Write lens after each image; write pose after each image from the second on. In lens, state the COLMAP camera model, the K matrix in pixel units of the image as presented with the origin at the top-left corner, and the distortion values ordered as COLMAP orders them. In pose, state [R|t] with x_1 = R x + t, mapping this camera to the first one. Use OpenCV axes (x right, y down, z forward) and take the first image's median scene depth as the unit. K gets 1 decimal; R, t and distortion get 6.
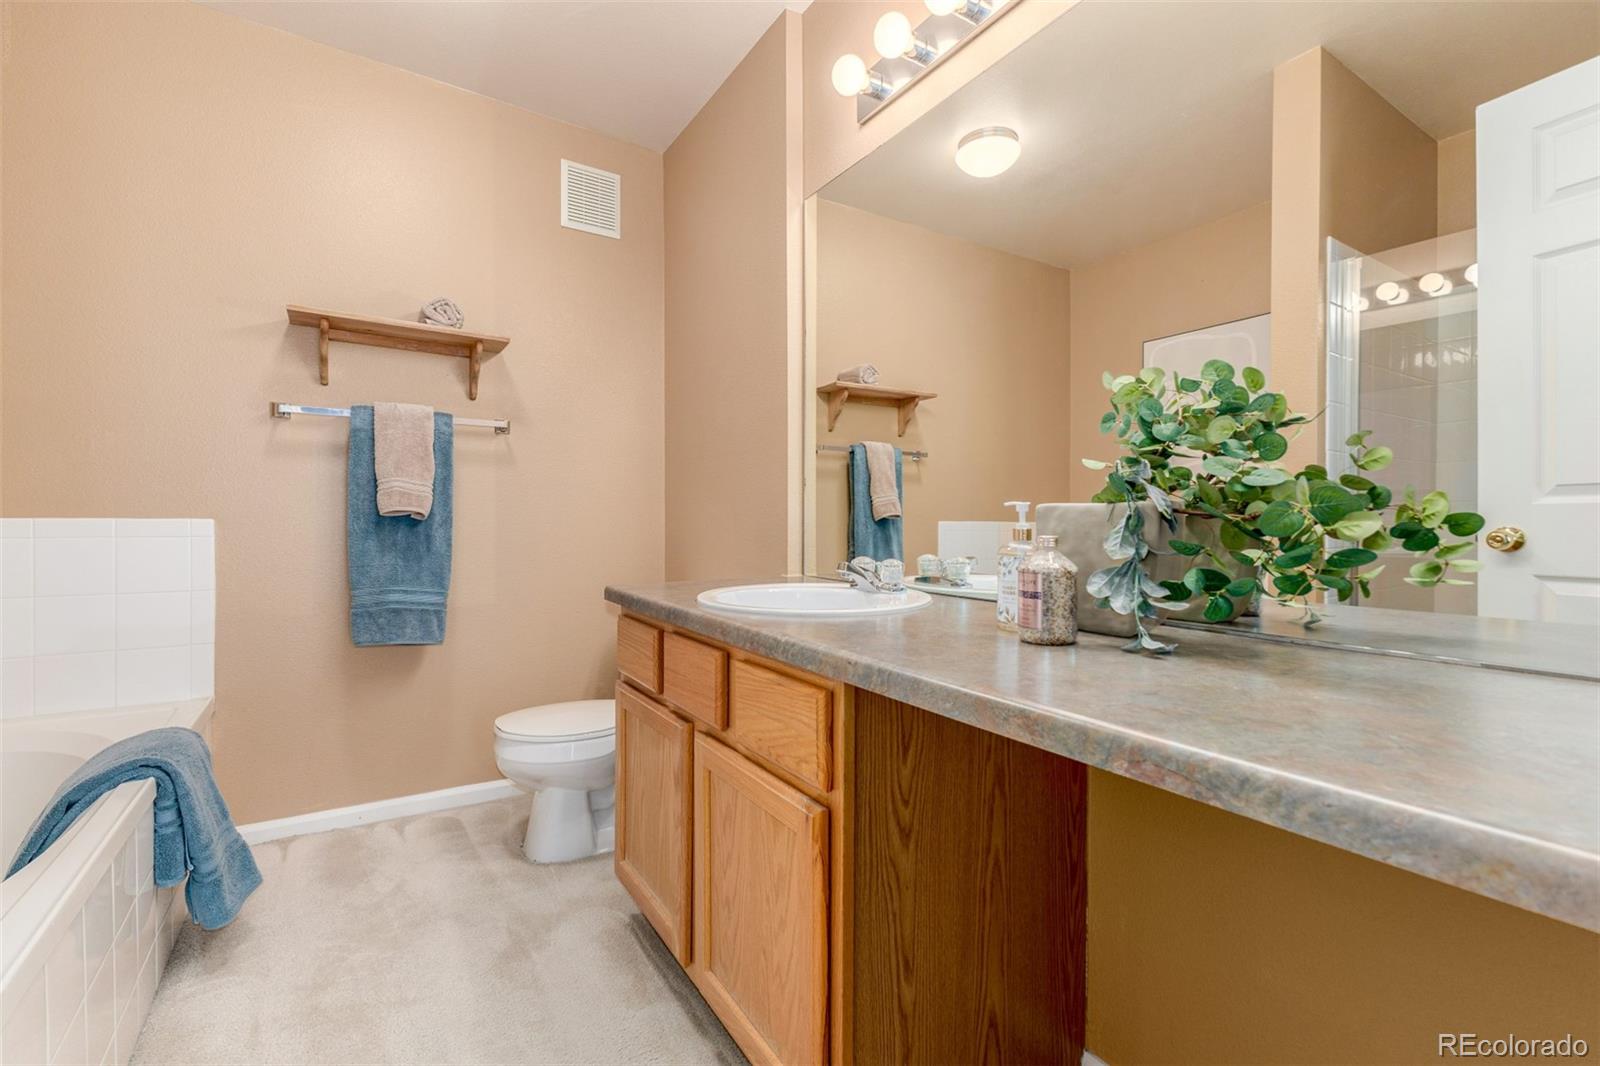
lens RADIAL K [[689.9, 0, 792.8], [0, 689.9, 525.1], [0, 0, 1]] dist [0.006775, -0.001287]
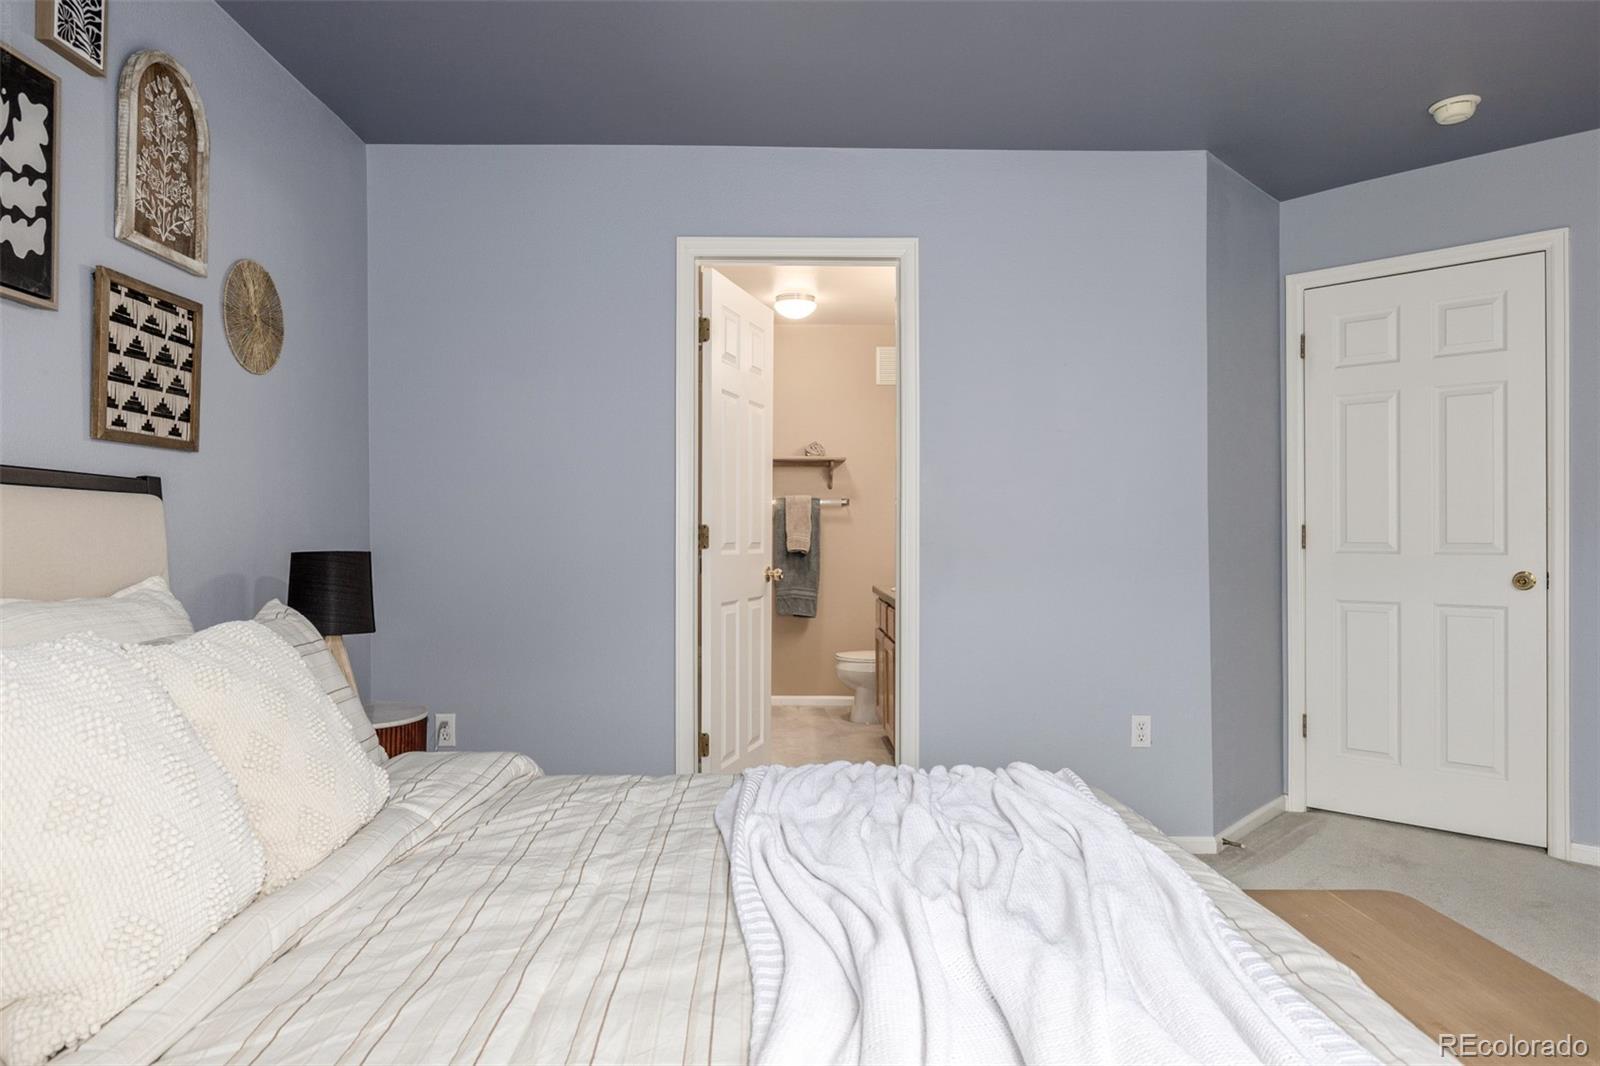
lens RADIAL K [[967.0, 0, 804.4], [0, 967.0, 535.1], [0, 0, 1]] dist [0.000909, -0.006825]
pose [[0.860943, -0.008118, -0.508637, 0.855867], [0.005818, 0.999964, -0.006113, -0.043611], [0.508669, 0.002304, 0.860959, -1.367238]]
